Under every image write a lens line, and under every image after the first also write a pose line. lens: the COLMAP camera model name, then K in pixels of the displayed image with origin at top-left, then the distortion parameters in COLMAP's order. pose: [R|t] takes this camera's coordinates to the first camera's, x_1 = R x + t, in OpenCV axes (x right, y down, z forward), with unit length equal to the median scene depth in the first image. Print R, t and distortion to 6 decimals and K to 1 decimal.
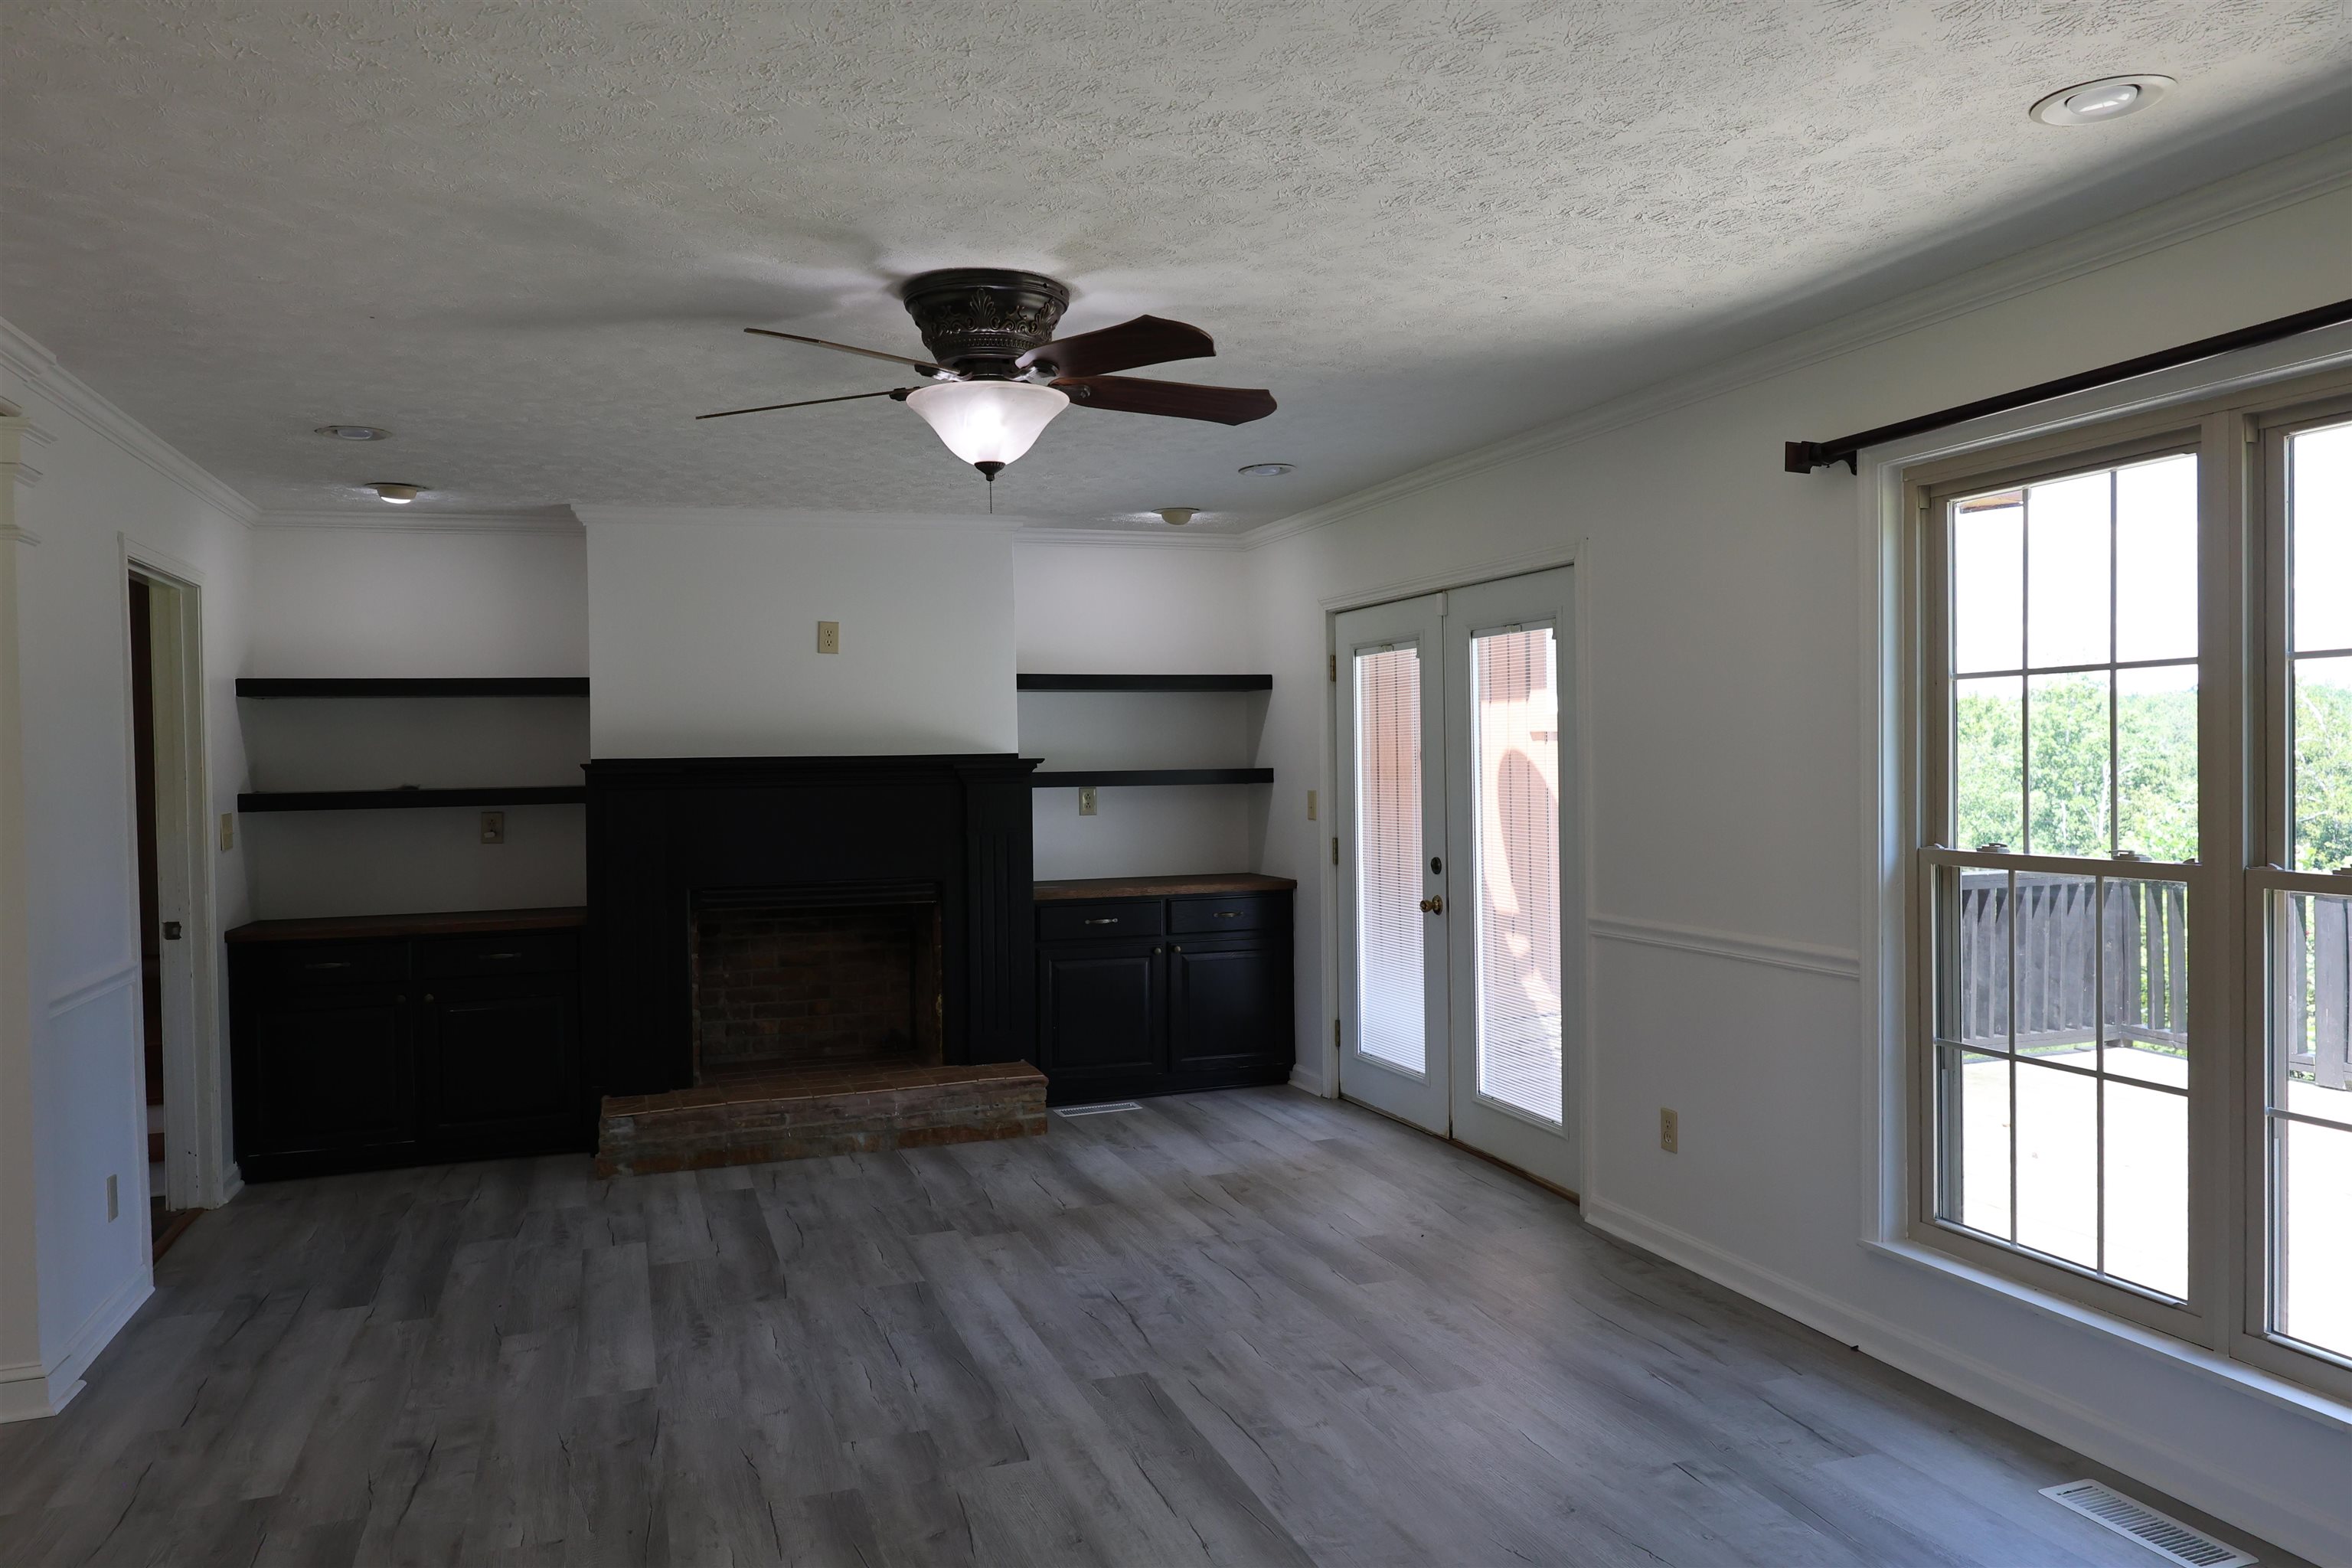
lens RADIAL K [[1614.7, 0, 1176.9], [0, 1614.7, 788.7], [0, 0, 1]] dist [-0.000269, 0.003708]
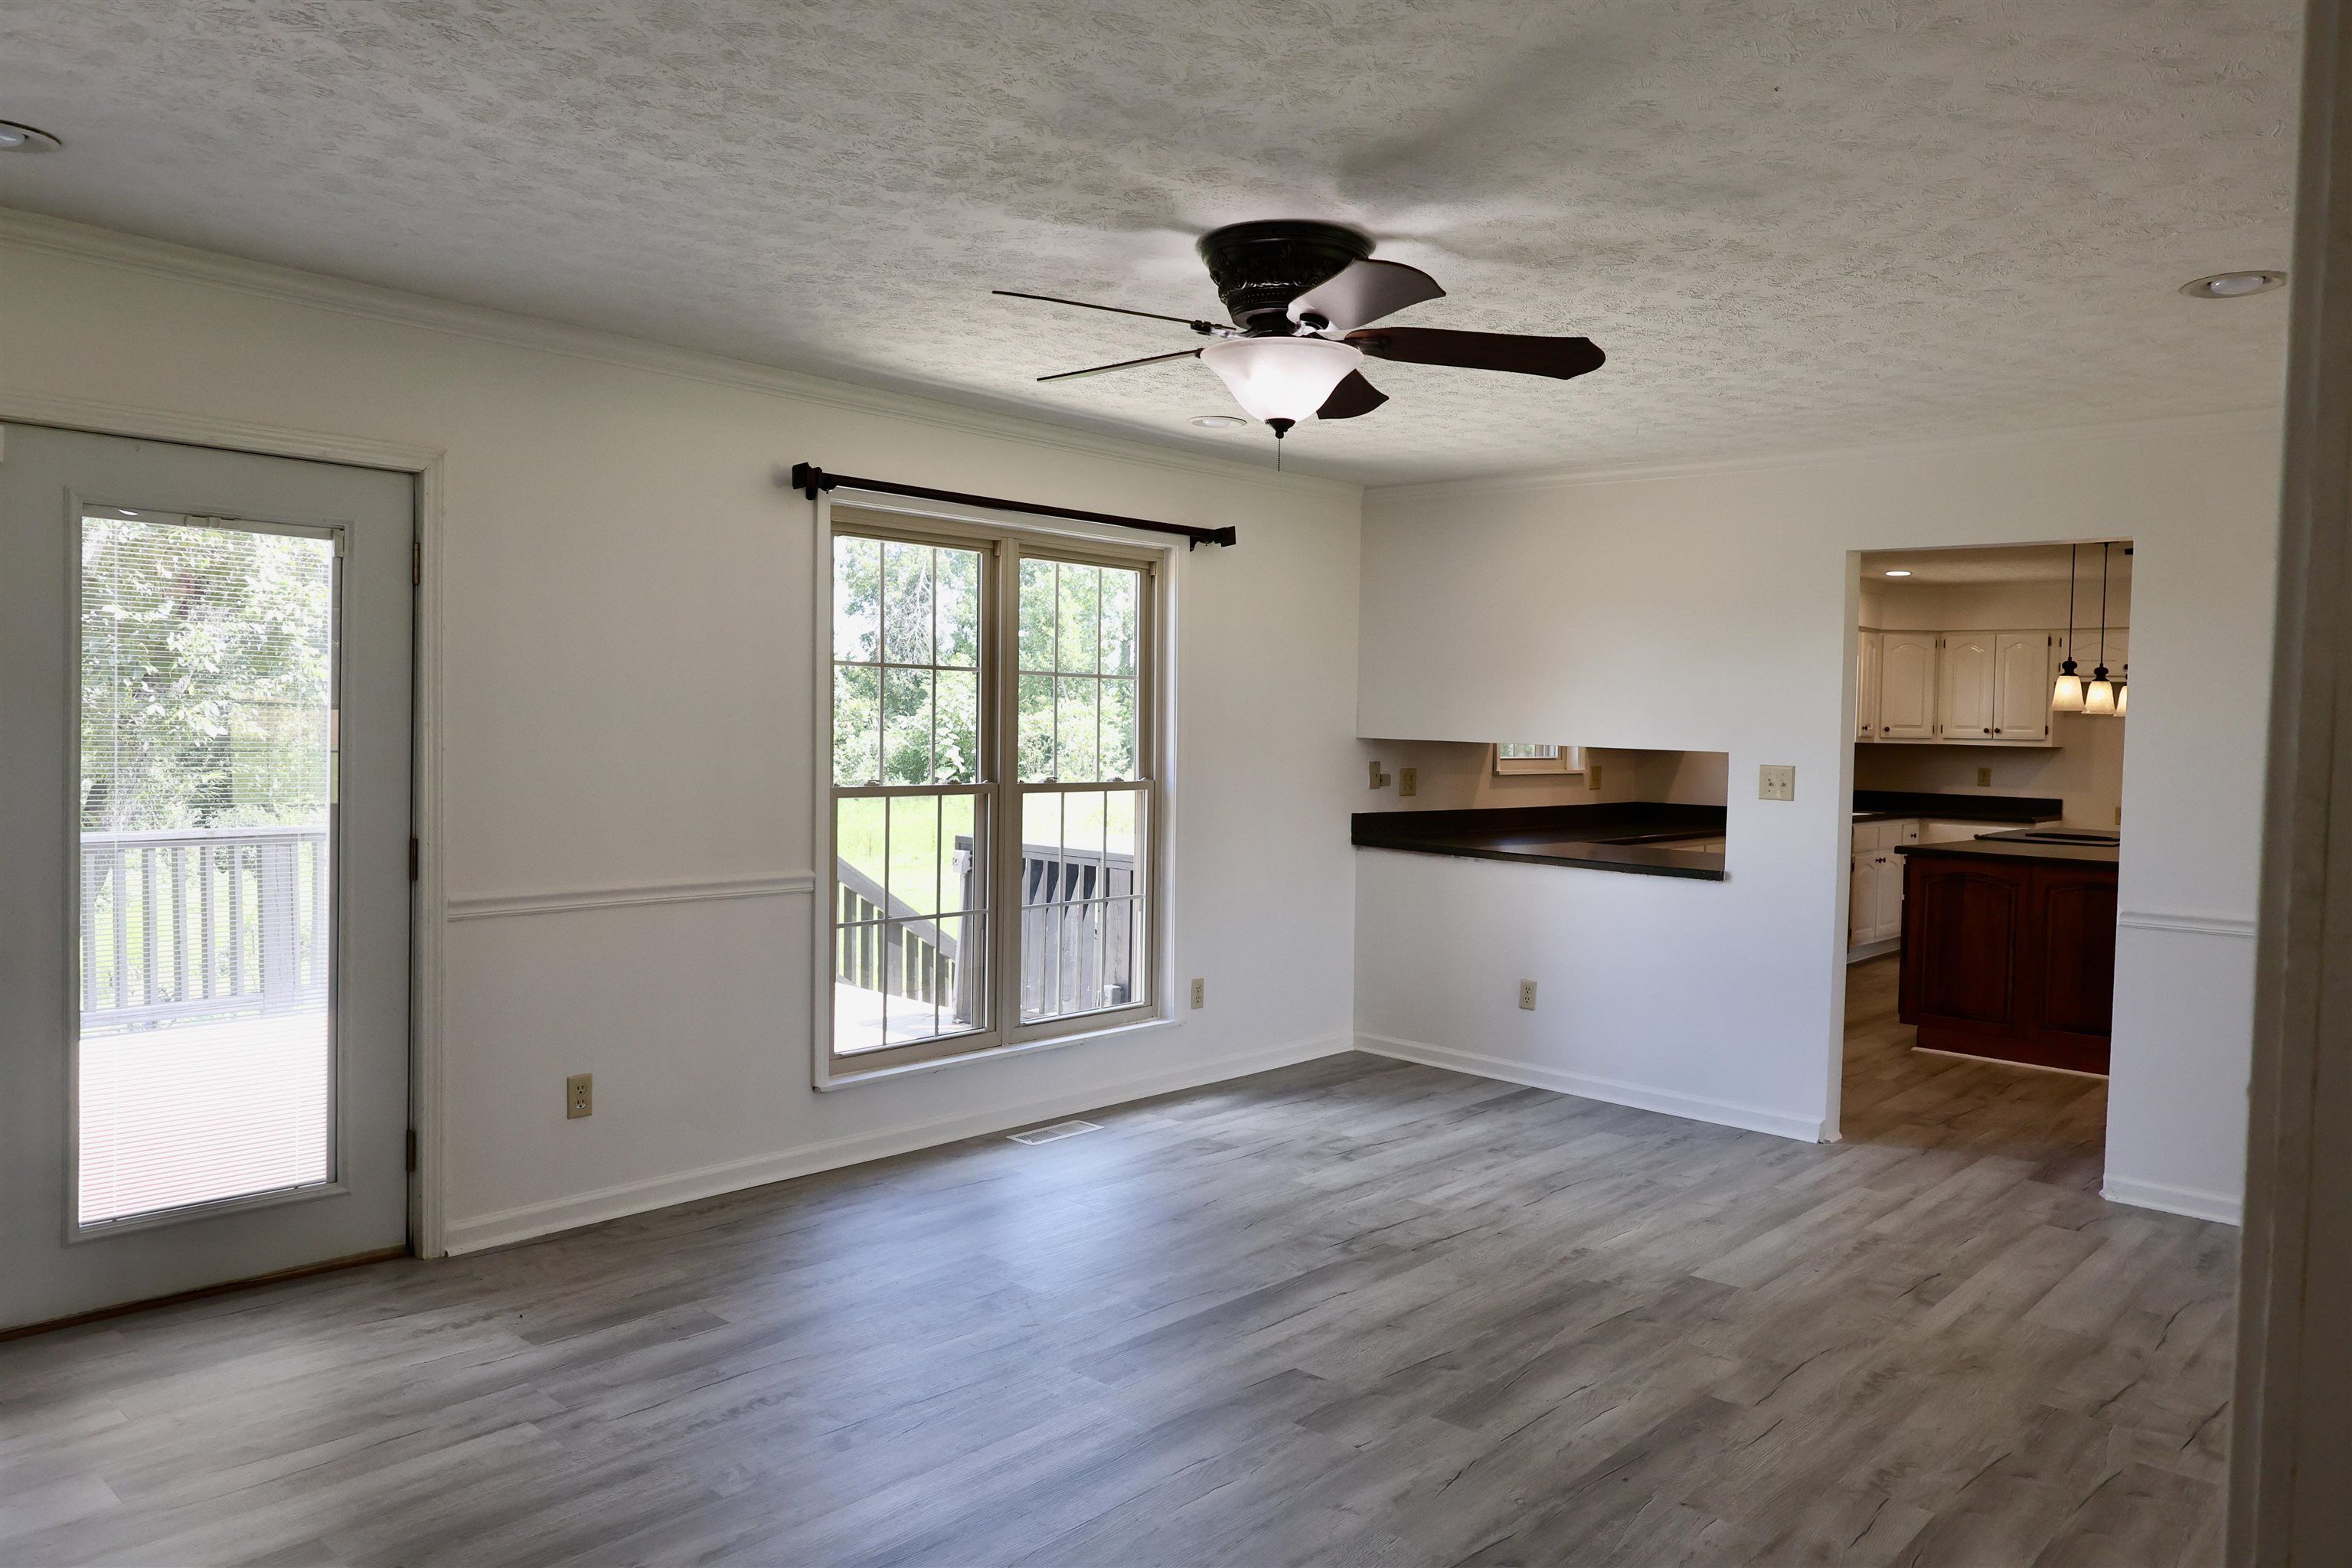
lens RADIAL K [[1614.7, 0, 1181.9], [0, 1614.7, 783.4], [0, 0, 1]] dist [-0.000269, 0.003708]
pose [[-0.476568, -0.028407, 0.878678, -0.985099], [0.002837, 0.999423, 0.033850, -0.012401], [-0.879133, 0.018625, -0.476213, 1.560526]]
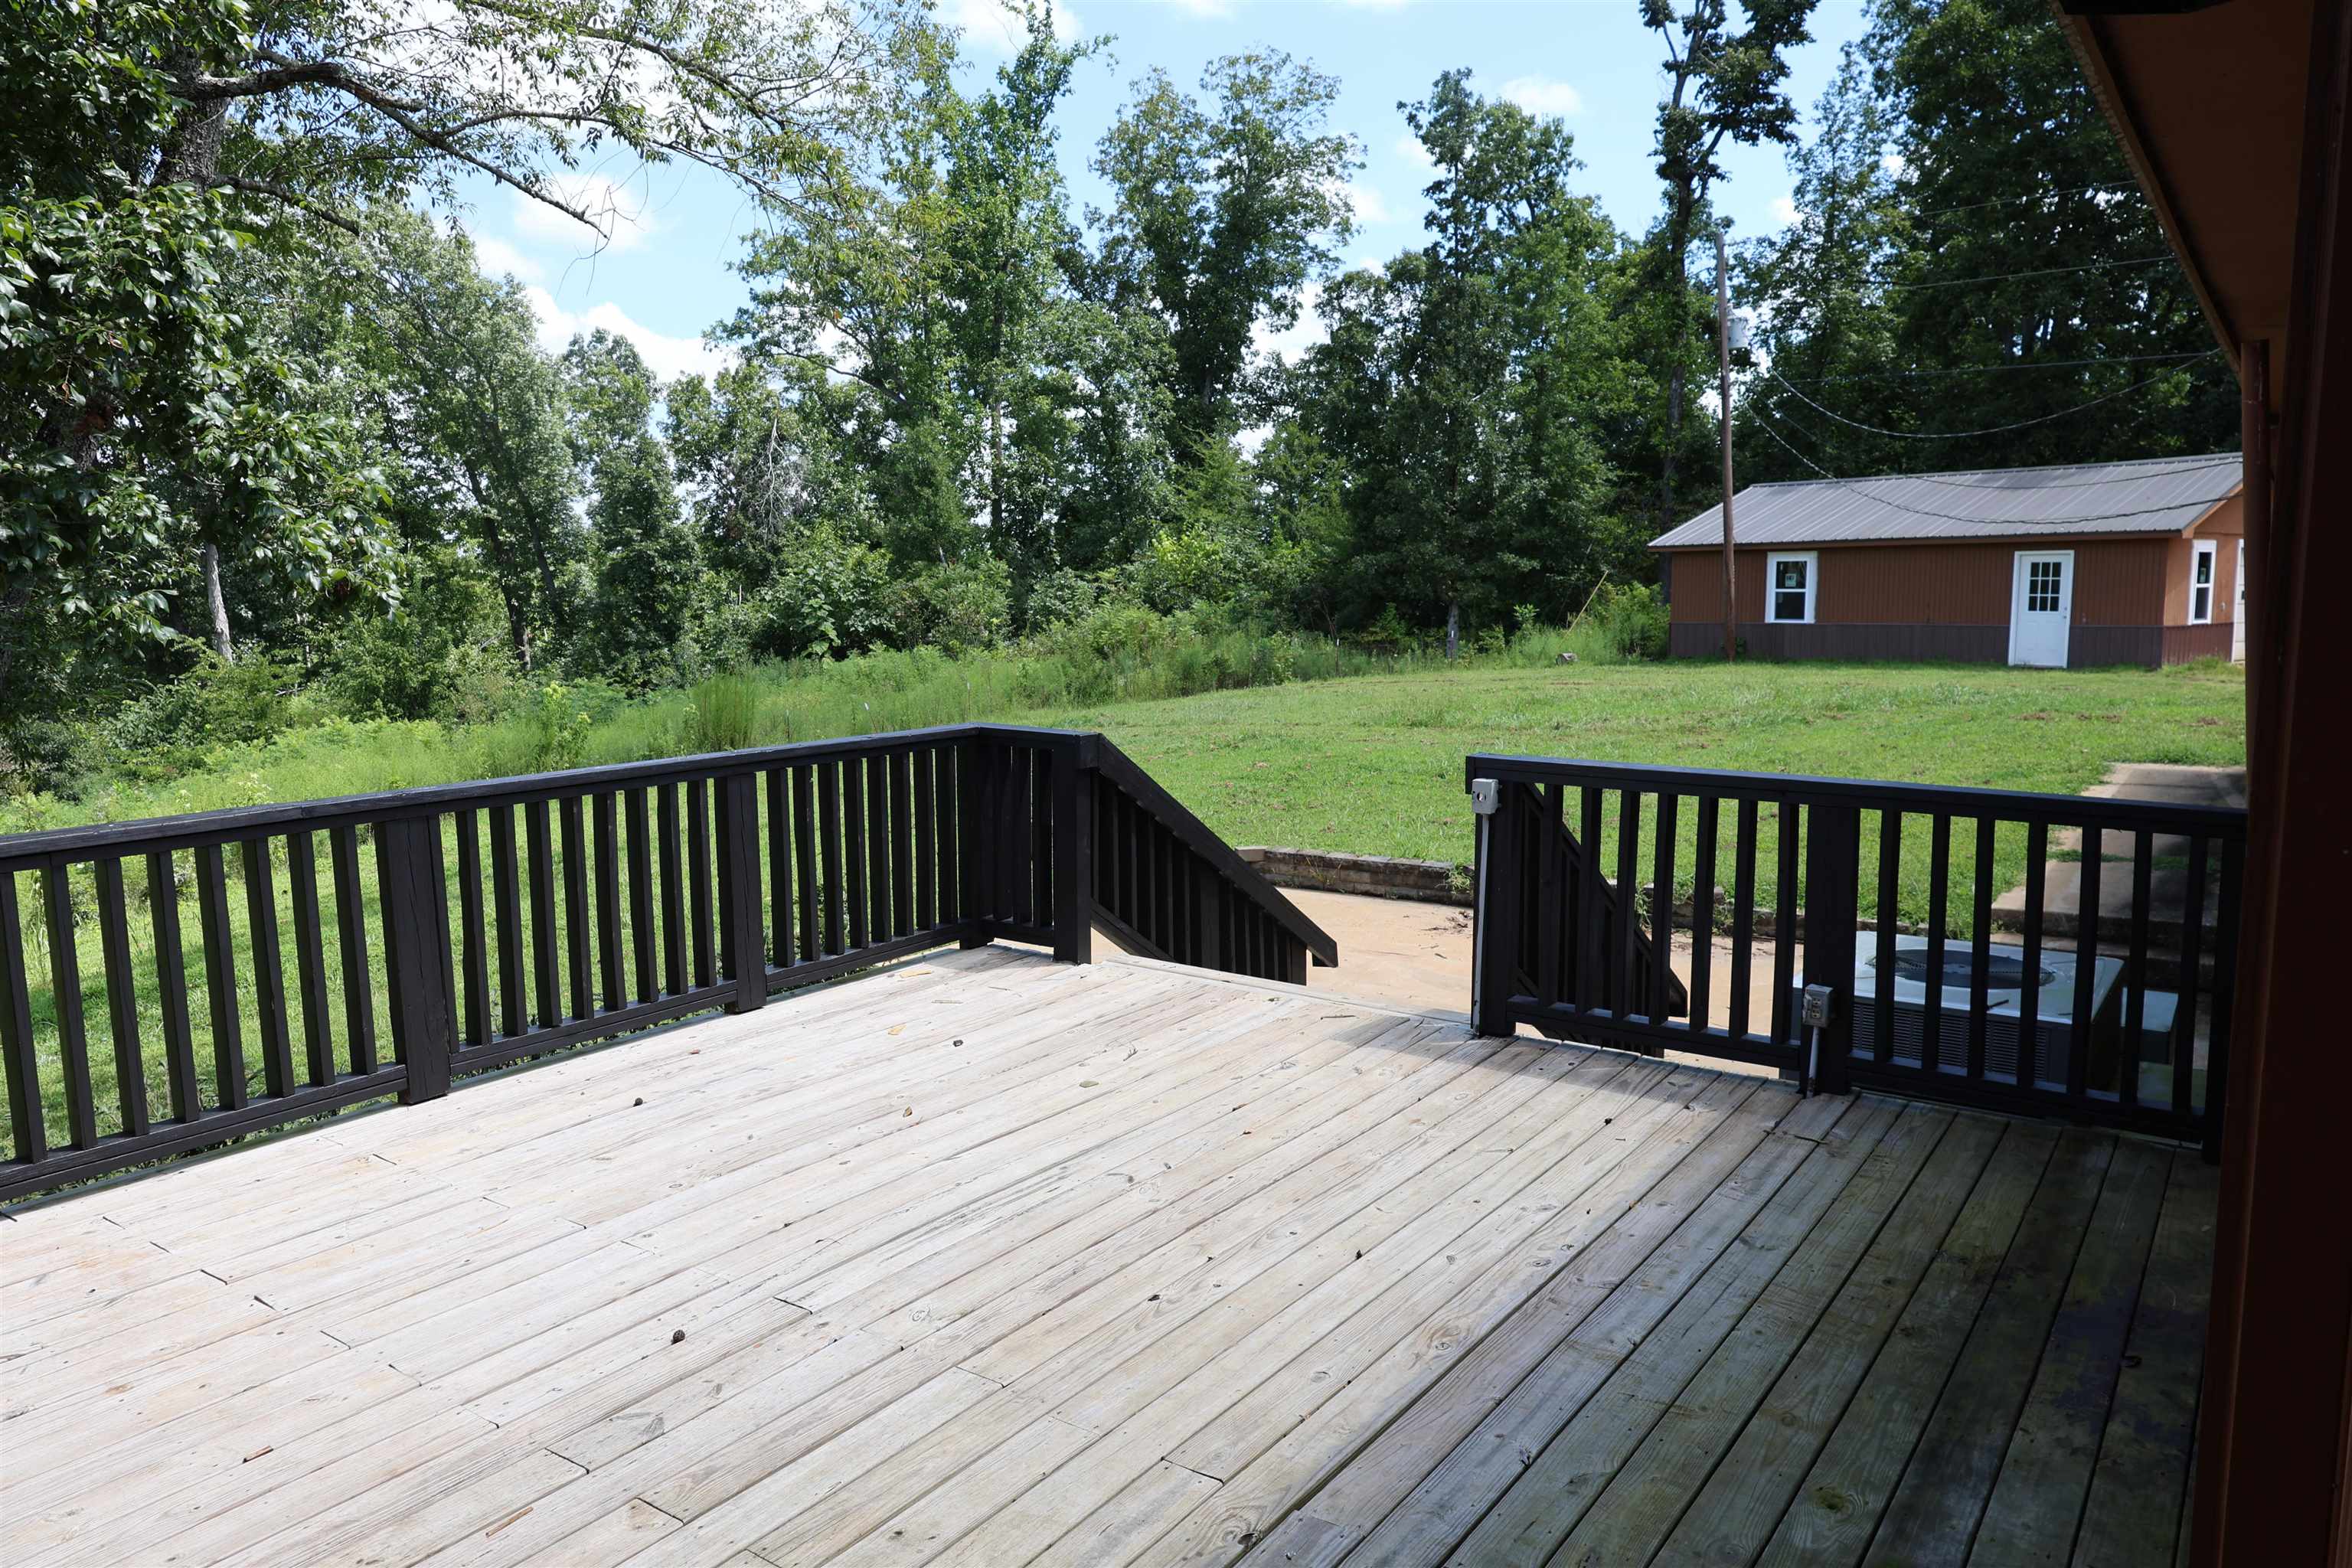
lens RADIAL K [[1614.7, 0, 1161.5], [0, 1614.7, 777.1], [0, 0, 1]] dist [-0.000269, 0.003708]
pose [[-0.560703, -0.077899, 0.824344, -0.886899], [0.034258, 0.992530, 0.117094, -0.013815], [-0.827308, 0.093896, -0.553846, 1.583669]]
